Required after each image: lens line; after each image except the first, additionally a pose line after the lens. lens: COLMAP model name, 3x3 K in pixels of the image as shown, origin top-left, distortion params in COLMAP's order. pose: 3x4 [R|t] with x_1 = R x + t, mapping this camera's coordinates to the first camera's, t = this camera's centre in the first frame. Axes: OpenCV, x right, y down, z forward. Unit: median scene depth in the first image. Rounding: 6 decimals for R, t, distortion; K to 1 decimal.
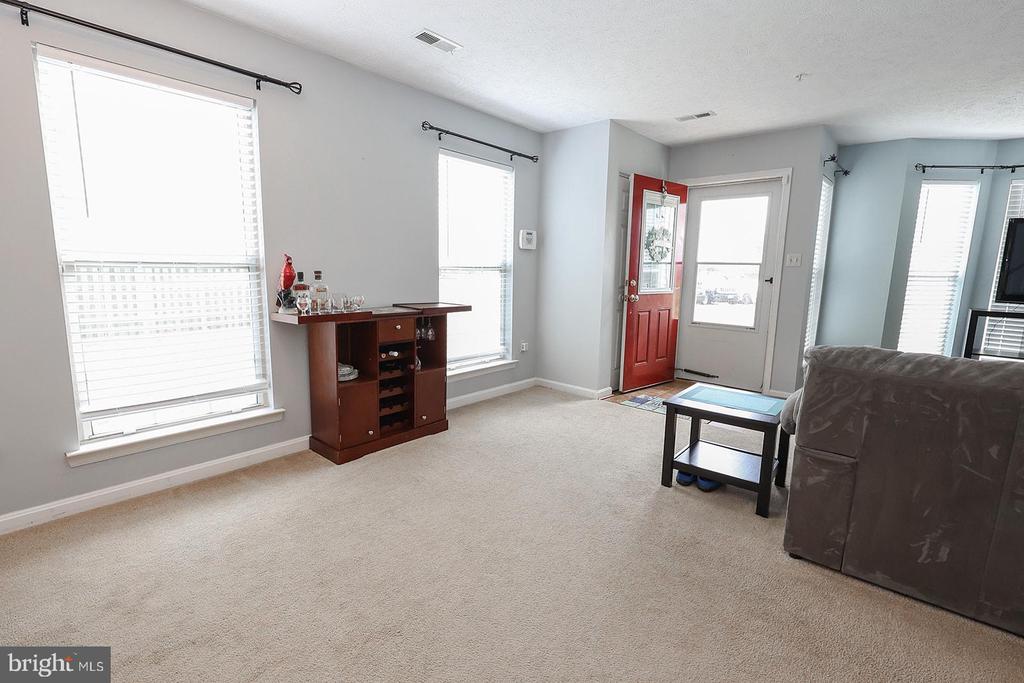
lens RADIAL K [[470.1, 0, 511.8], [0, 470.1, 340.7], [0, 0, 1]] dist [-0.002170, 0.001595]
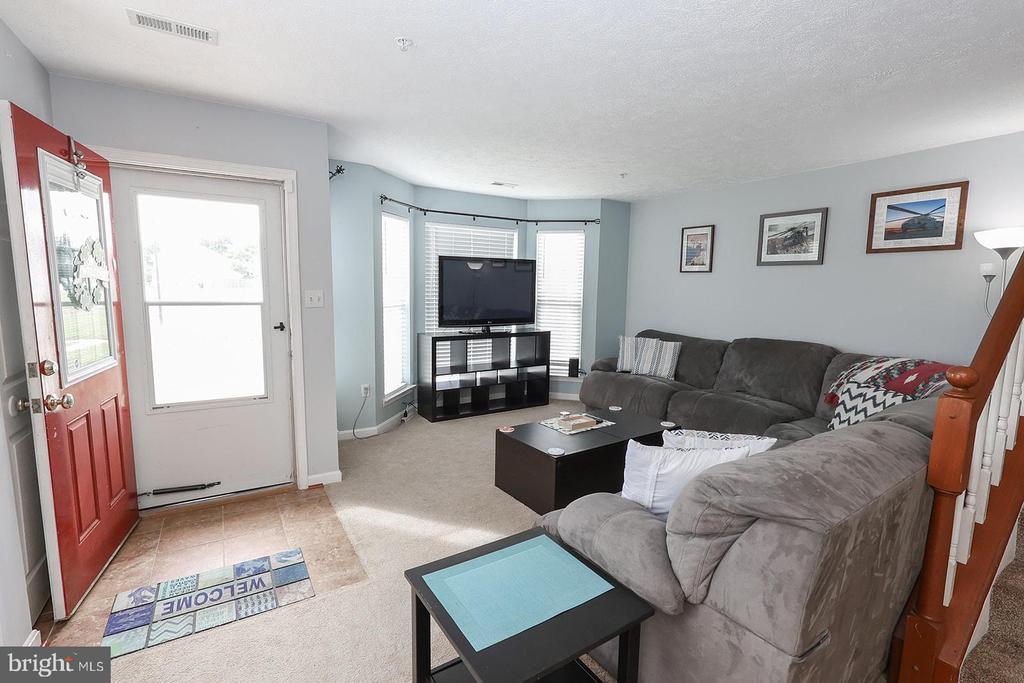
lens RADIAL K [[470.1, 0, 505.4], [0, 470.1, 341.9], [0, 0, 1]] dist [-0.002170, 0.001595]
pose [[0.291356, -0.131982, 0.947466, -0.026464], [0.136116, 0.986079, 0.095504, -0.160444], [-0.946881, 0.101140, 0.305265, 0.593532]]
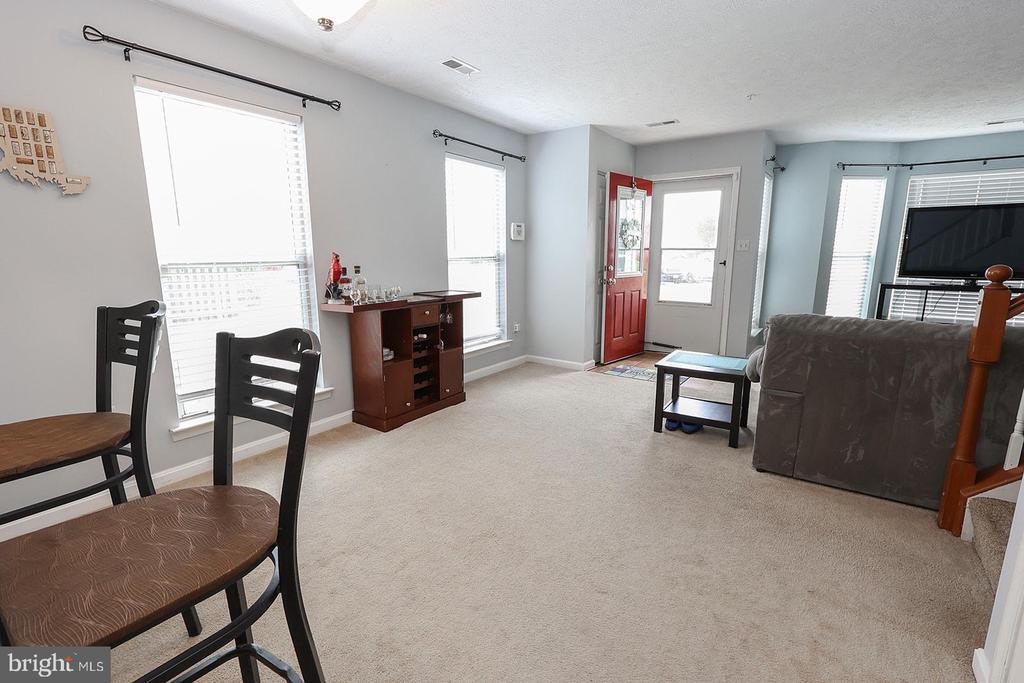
lens RADIAL K [[470.1, 0, 510.5], [0, 470.1, 342.1], [0, 0, 1]] dist [-0.002170, 0.001595]
pose [[0.994024, -0.040537, 0.101352, -0.132871], [0.036848, 0.998598, 0.038016, 0.005654], [-0.102751, -0.034054, 0.994124, -0.146769]]
